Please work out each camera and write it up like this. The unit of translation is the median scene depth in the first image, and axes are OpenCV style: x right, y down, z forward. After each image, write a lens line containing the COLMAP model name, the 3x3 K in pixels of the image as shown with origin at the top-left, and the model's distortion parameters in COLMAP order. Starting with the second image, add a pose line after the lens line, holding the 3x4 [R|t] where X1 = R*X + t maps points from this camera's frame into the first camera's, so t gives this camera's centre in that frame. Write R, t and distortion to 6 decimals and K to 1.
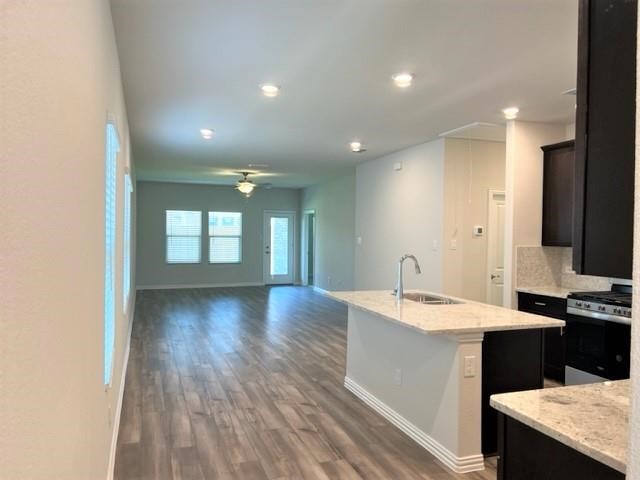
lens RADIAL K [[480.0, 0, 317.8], [0, 480.0, 242.4], [0, 0, 1]] dist [0.023755, -0.022713]
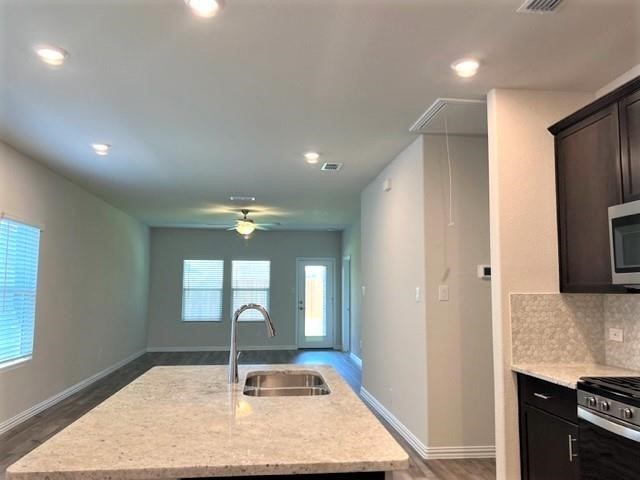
lens RADIAL K [[521.2, 0, 323.5], [0, 521.2, 236.4], [0, 0, 1]] dist [0.010917, 0.000890]
pose [[0.974506, -0.029630, -0.222394, 0.178621], [0.002540, 0.992635, -0.121119, 0.008577], [0.224345, 0.117466, 0.967404, 0.170865]]
